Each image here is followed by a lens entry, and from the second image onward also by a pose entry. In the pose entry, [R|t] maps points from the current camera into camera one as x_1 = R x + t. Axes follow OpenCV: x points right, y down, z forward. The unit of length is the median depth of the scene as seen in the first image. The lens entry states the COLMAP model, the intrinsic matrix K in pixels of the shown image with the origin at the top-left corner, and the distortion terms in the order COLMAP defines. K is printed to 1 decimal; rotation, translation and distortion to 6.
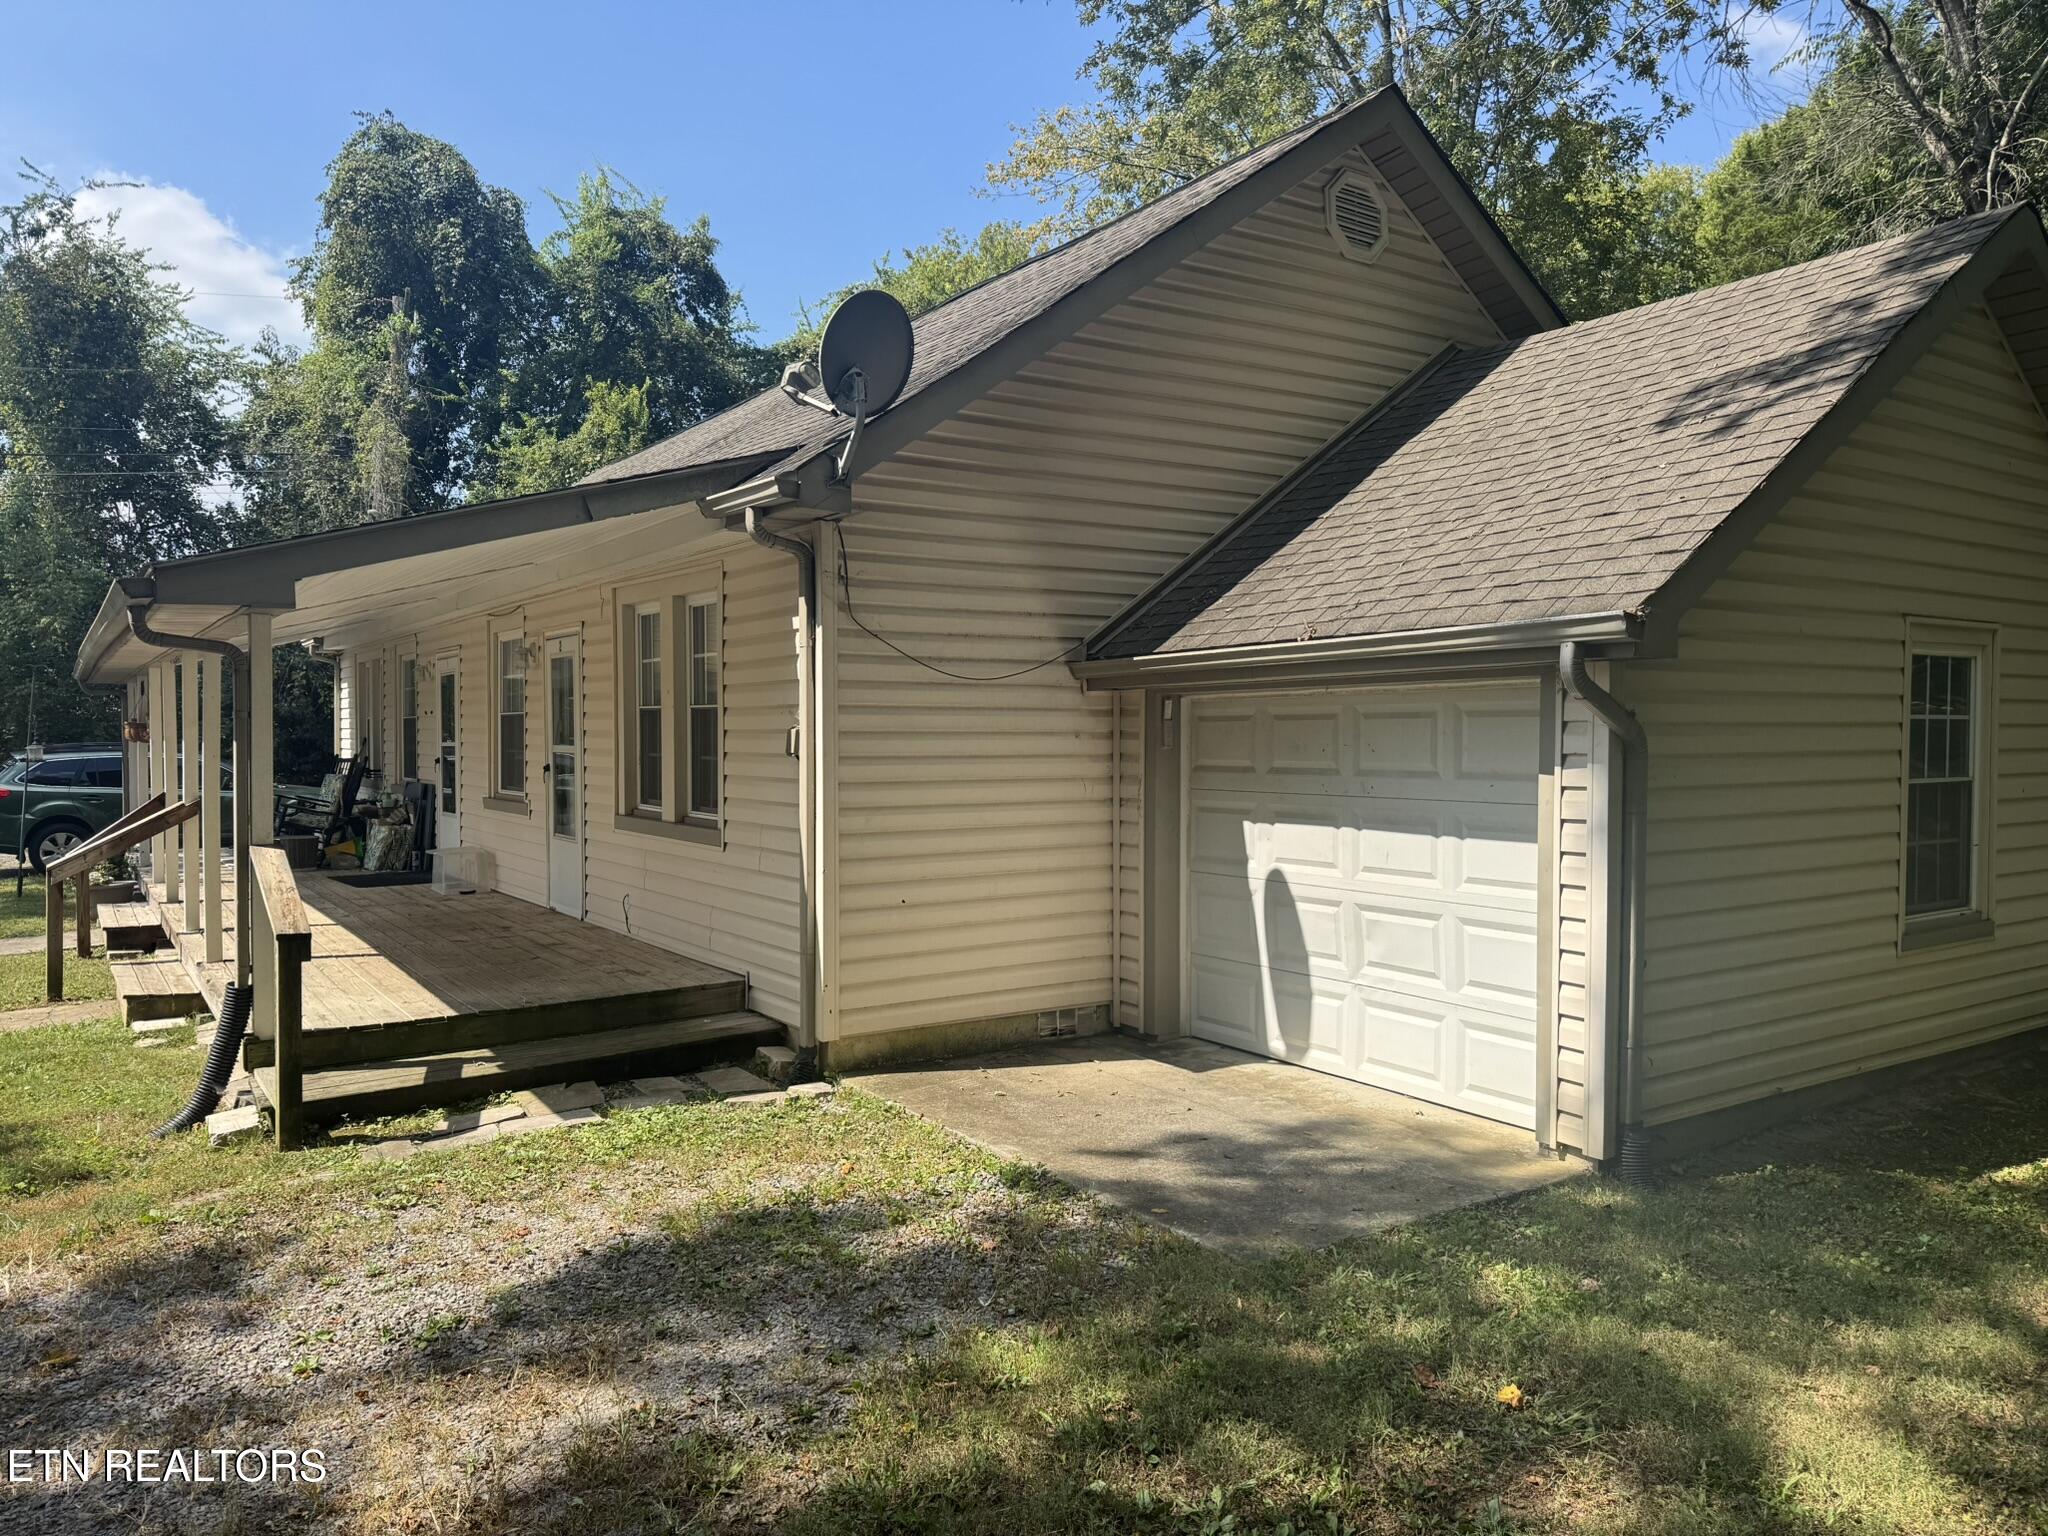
lens RADIAL K [[1465.3, 0, 1020.5], [0, 1465.3, 777.1], [0, 0, 1]] dist [0.074929, -0.127785]
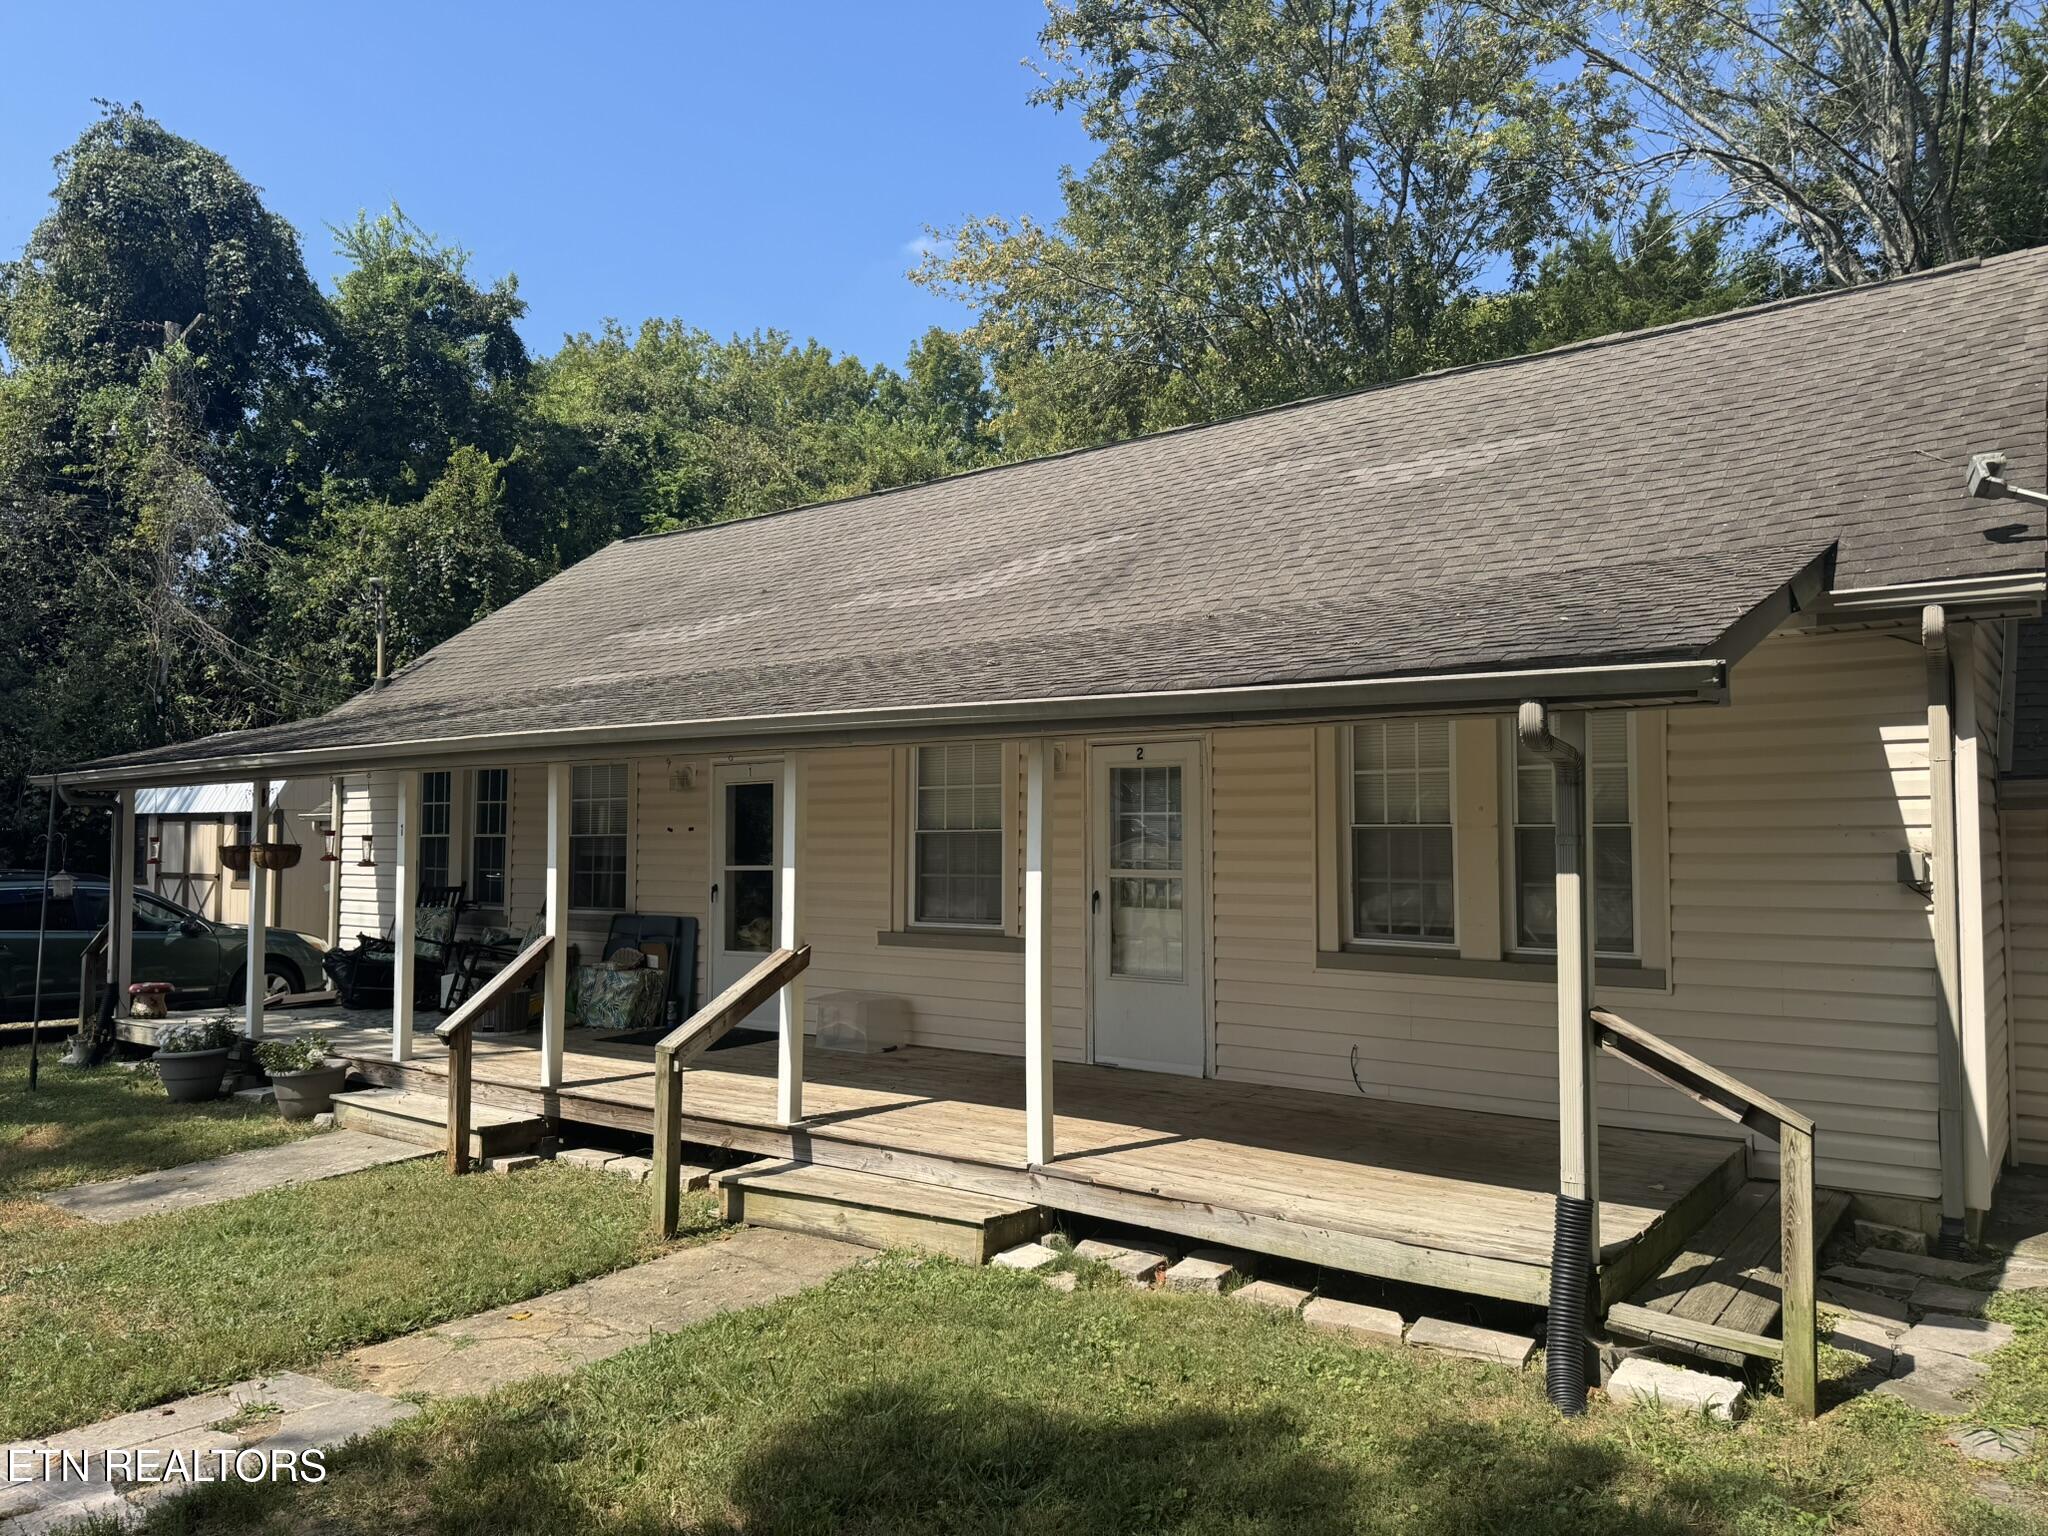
lens RADIAL K [[1453.8, 0, 956.3], [0, 1453.8, 776.2], [0, 0, 1]] dist [0.078916, -0.110600]
pose [[0.941732, 0.012445, 0.336134, -0.268809], [0.012729, 0.997281, -0.072586, -0.006283], [-0.336123, 0.072635, 0.939013, 0.094165]]
